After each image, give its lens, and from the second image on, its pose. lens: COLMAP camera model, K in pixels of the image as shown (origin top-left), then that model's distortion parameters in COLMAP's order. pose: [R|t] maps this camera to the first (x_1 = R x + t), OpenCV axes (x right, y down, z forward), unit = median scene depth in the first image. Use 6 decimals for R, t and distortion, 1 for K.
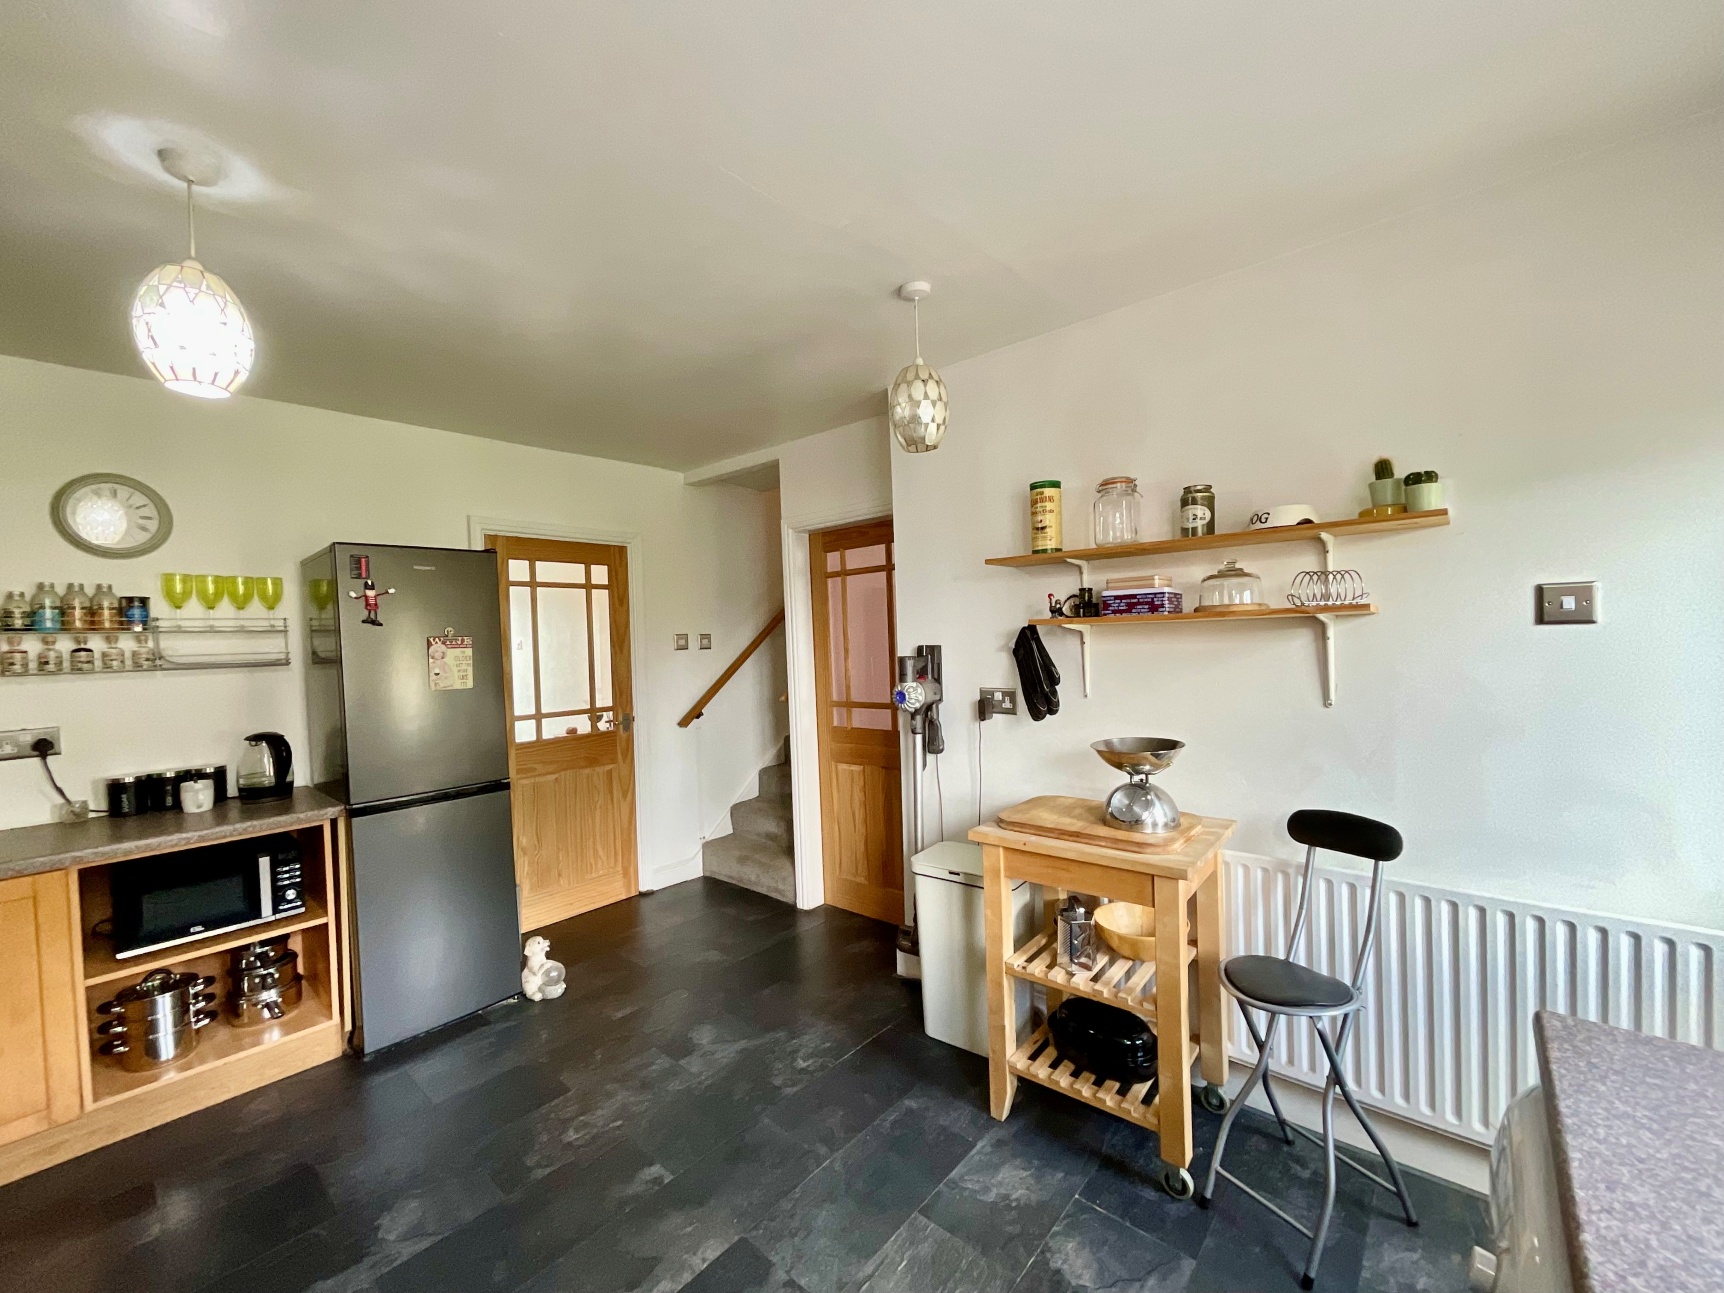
lens RADIAL K [[708.2, 0, 870.5], [0, 708.2, 648.6], [0, 0, 1]] dist [-0.000673, -0.000156]
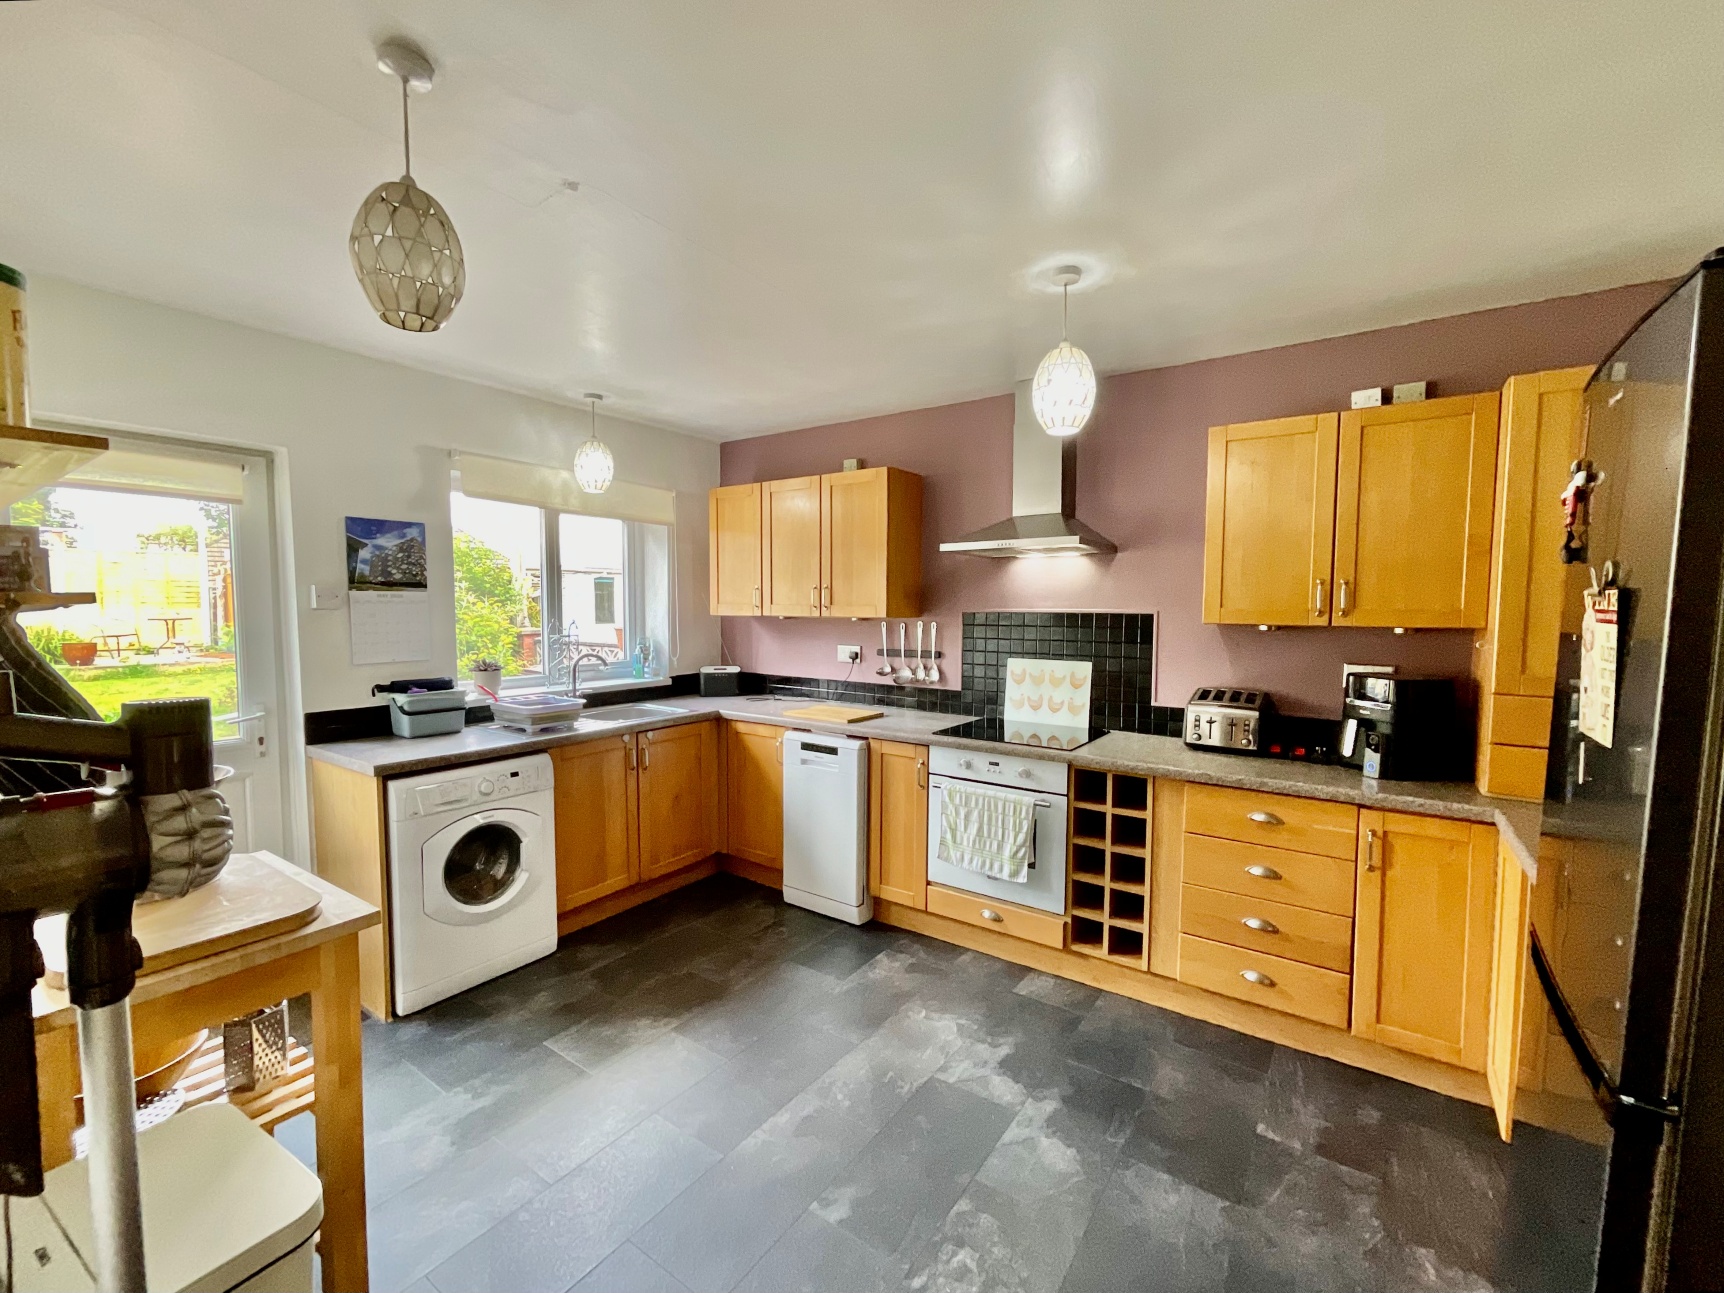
lens RADIAL K [[709.3, 0, 862.0], [0, 709.3, 646.5], [0, 0, 1]] dist [0.000435, 0.000096]
pose [[-0.994787, 0.034362, -0.096010, -0.225482], [0.026768, 0.996492, 0.079297, -0.028228], [0.098398, 0.076313, -0.992217, 1.472694]]
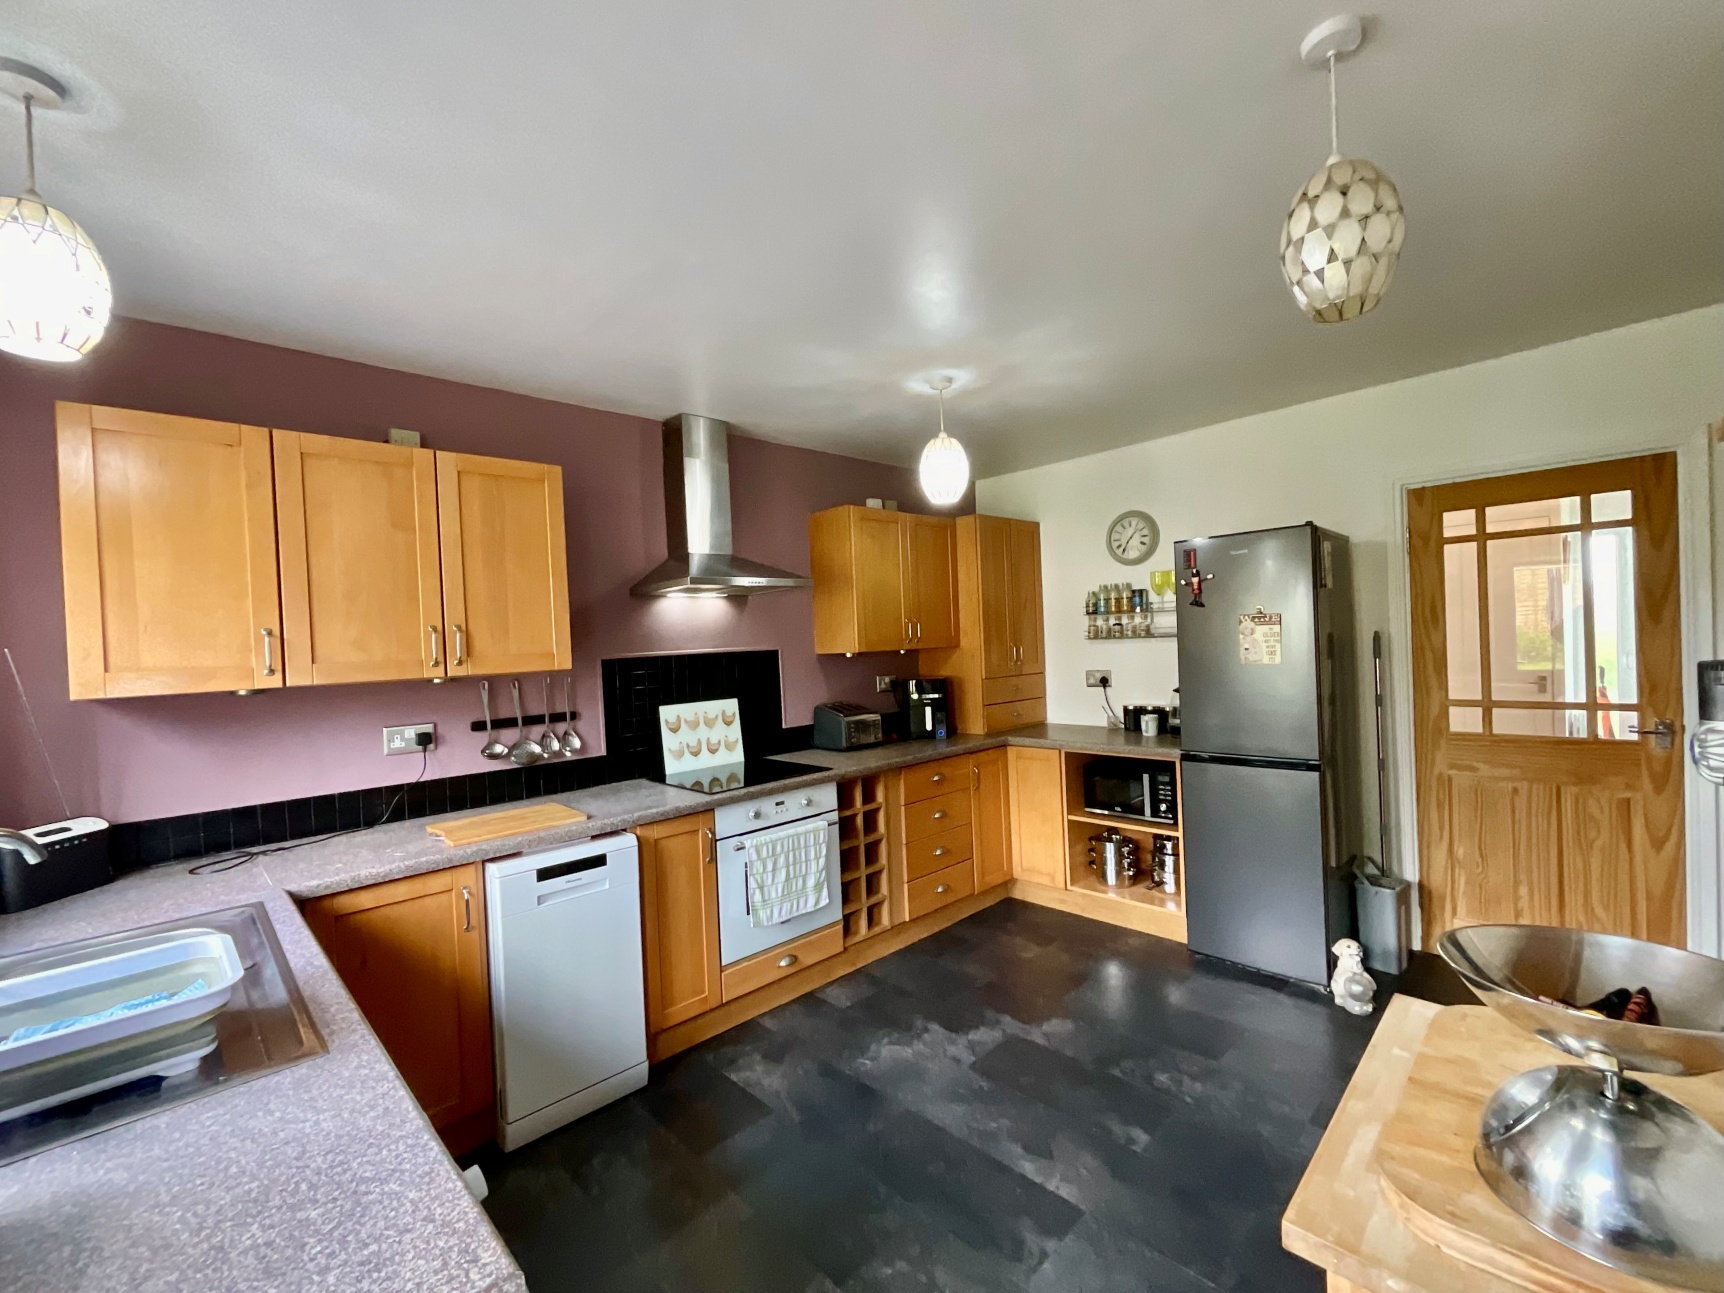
lens RADIAL K [[737.6, 0, 846.4], [0, 737.6, 653.3], [0, 0, 1]] dist [-0.000626, 0.000200]
pose [[-0.112187, 0.056252, -0.992094, 0.637287], [0.031277, 0.998102, 0.053056, -0.040698], [0.993195, -0.025078, -0.113733, 0.570819]]
